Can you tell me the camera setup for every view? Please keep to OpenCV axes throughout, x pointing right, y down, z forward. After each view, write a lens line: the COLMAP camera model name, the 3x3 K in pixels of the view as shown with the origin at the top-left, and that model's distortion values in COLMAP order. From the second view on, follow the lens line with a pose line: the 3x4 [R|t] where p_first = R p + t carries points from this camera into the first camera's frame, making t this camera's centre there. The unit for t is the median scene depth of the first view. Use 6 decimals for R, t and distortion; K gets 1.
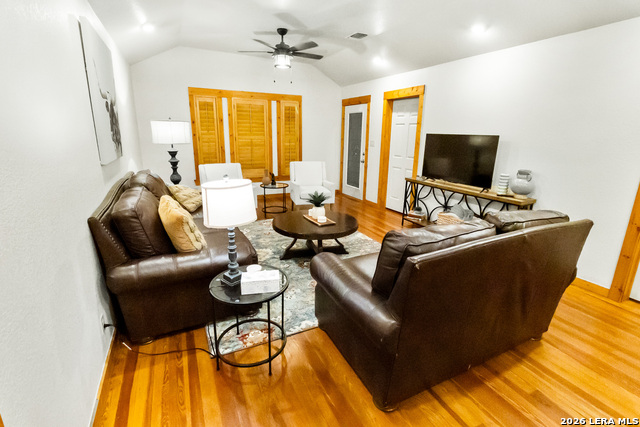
lens RADIAL K [[302.4, 0, 325.3], [0, 302.4, 203.4], [0, 0, 1]] dist [0.001761, 0.000918]
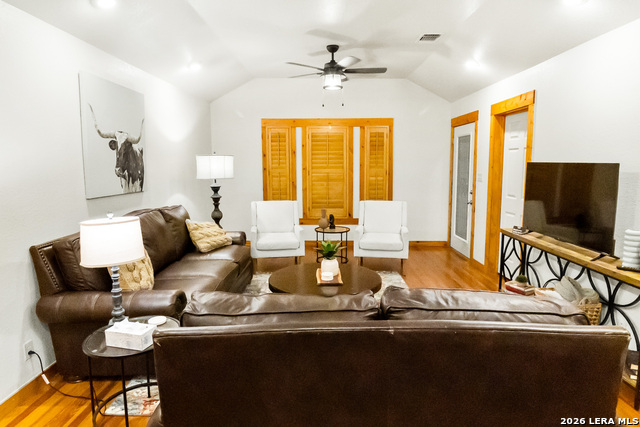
lens RADIAL K [[385.7, 0, 321.0], [0, 385.7, 201.4], [0, 0, 1]] dist [0.004528, 0.003694]
pose [[0.891575, 0.023760, -0.452249, 0.260903], [-0.083742, 0.990051, -0.113075, -0.014293], [0.445063, 0.138687, 0.884695, 0.069122]]
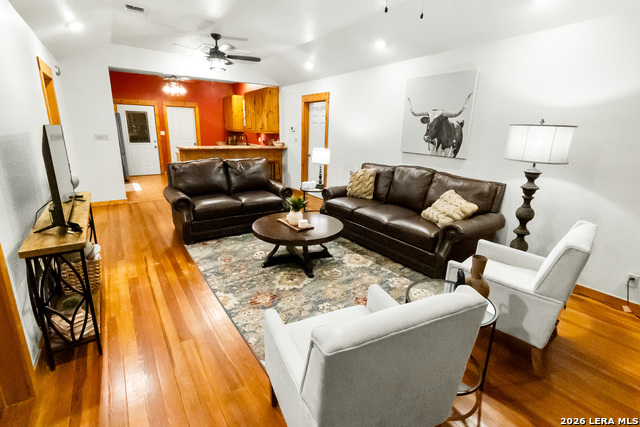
lens RADIAL K [[302.4, 0, 326.8], [0, 302.4, 206.6], [0, 0, 1]] dist [0.001761, 0.000918]
pose [[-0.988733, -0.007471, -0.149506, 0.014771], [-0.076607, 0.883310, 0.462487, -0.290377], [0.128605, 0.468730, -0.873930, 1.199016]]
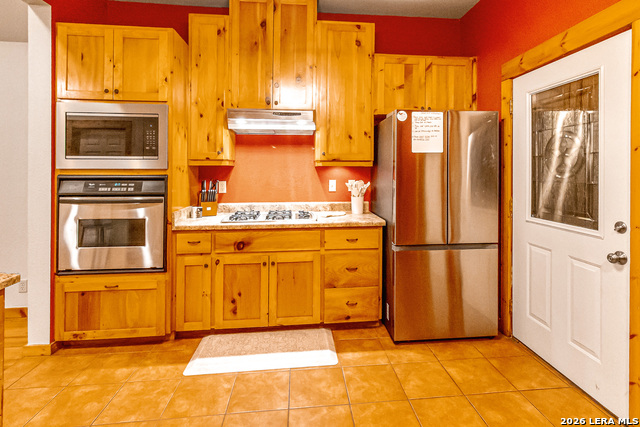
lens RADIAL K [[322.9, 0, 334.9], [0, 322.9, 169.9], [0, 0, 1]] dist [0.009448, 0.000800]
pose [[0.359897, -0.015023, 0.932871, 0.324079], [0.222955, 0.972287, -0.070357, 0.147432], [-0.905961, 0.233309, 0.353273, -0.441073]]
